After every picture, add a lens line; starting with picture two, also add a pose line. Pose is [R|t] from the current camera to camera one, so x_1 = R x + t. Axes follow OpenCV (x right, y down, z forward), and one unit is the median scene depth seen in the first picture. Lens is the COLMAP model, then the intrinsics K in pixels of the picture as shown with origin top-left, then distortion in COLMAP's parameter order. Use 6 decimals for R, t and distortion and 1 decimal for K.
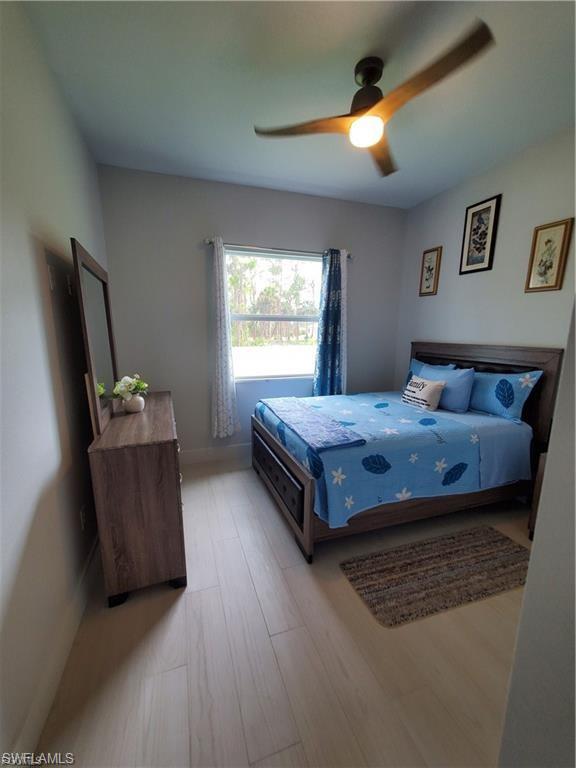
lens RADIAL K [[303.8, 0, 283.8], [0, 303.8, 382.3], [0, 0, 1]] dist [0.013212, -0.000440]
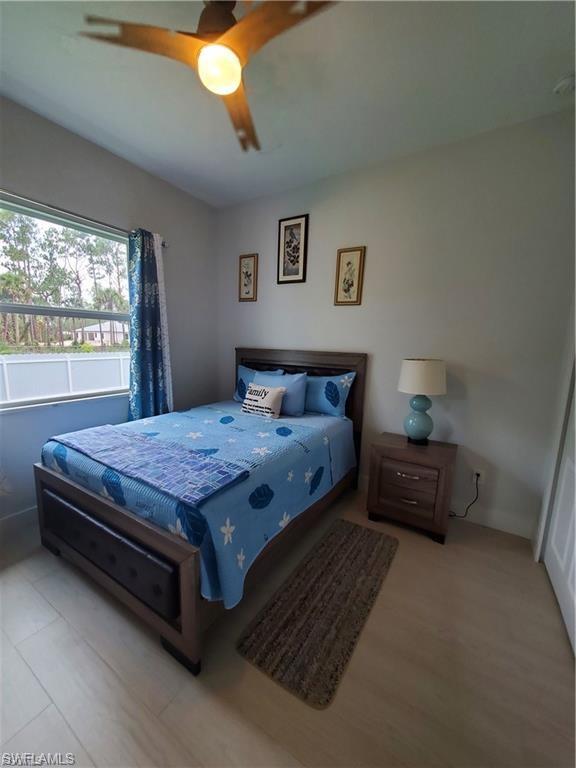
lens RADIAL K [[303.8, 0, 281.8], [0, 303.8, 387.4], [0, 0, 1]] dist [0.013212, -0.000440]
pose [[0.789393, -0.078322, 0.608871, -0.088810], [0.081646, 0.996411, 0.022320, -0.025787], [-0.608435, 0.032093, 0.792955, 0.218859]]
